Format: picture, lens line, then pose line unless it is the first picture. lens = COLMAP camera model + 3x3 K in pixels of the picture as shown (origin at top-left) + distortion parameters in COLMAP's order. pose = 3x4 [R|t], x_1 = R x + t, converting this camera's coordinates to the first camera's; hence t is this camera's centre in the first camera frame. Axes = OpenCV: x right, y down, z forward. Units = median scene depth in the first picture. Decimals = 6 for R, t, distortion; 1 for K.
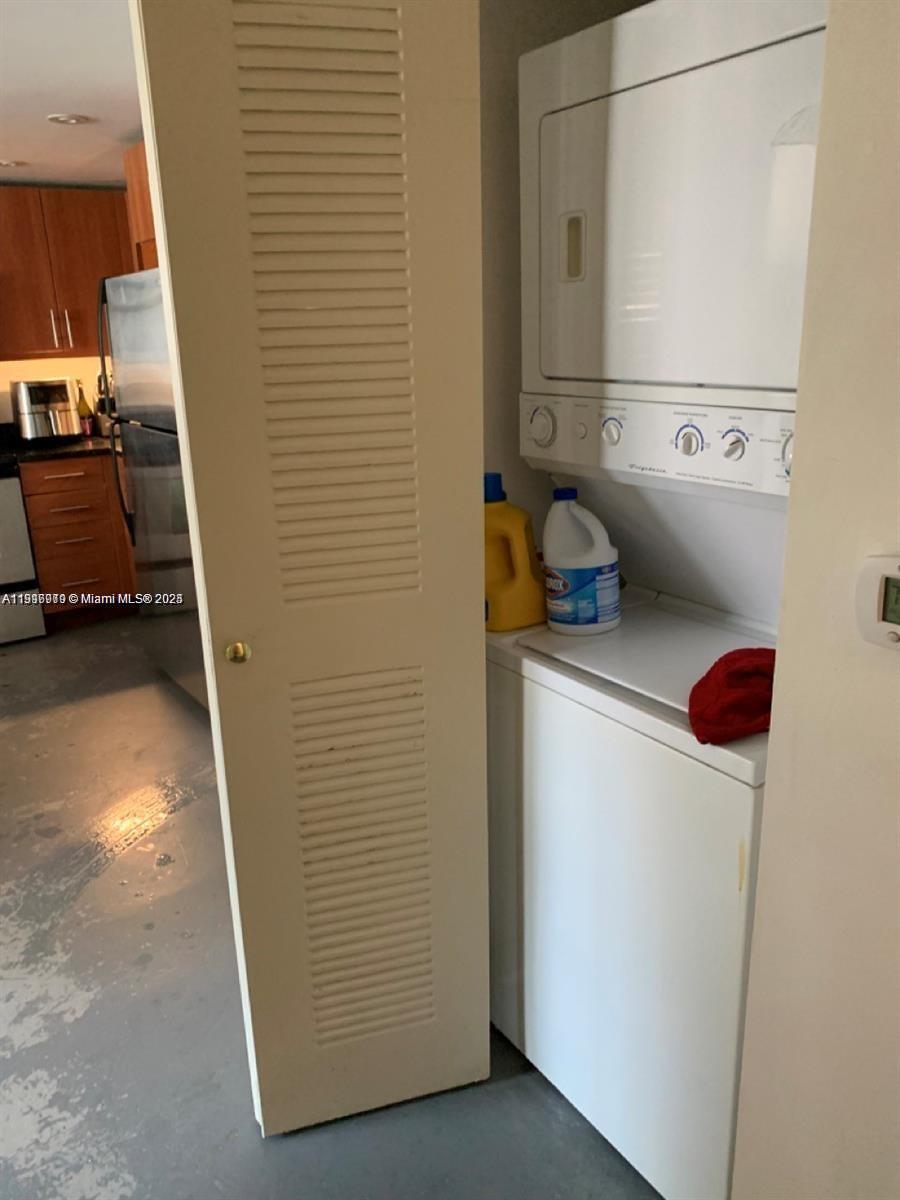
lens RADIAL K [[913.8, 0, 451.0], [0, 913.8, 608.2], [0, 0, 1]] dist [0.015243, 0.002819]
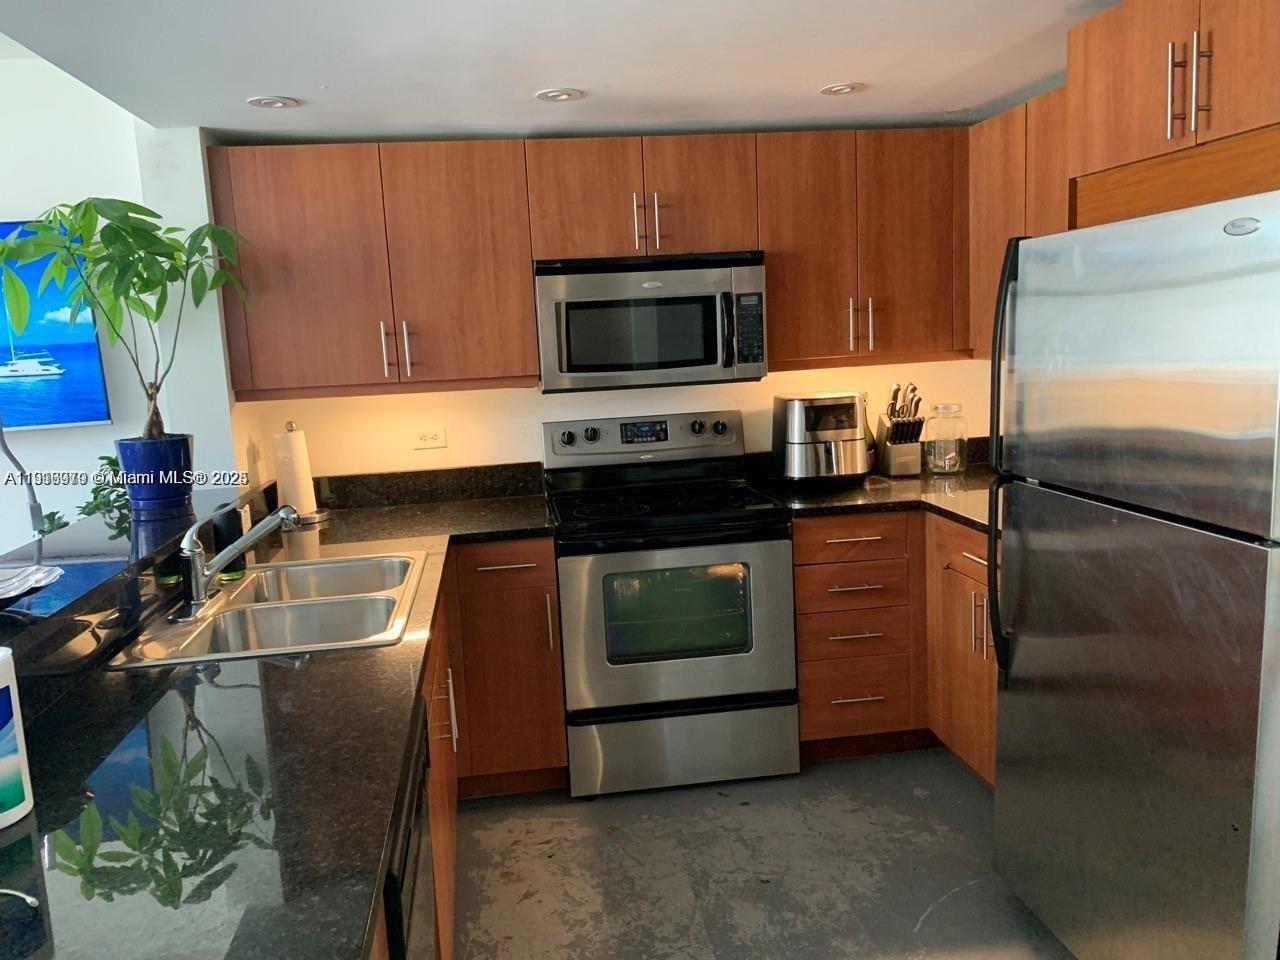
lens RADIAL K [[974.7, 0, 638.4], [0, 974.7, 476.0], [0, 0, 1]] dist [0.015243, 0.002819]
pose [[0.904600, 0.043828, -0.424003, -0.258197], [-0.100367, 0.988634, -0.111938, -0.092923], [0.414277, 0.143815, 0.898717, 0.288249]]
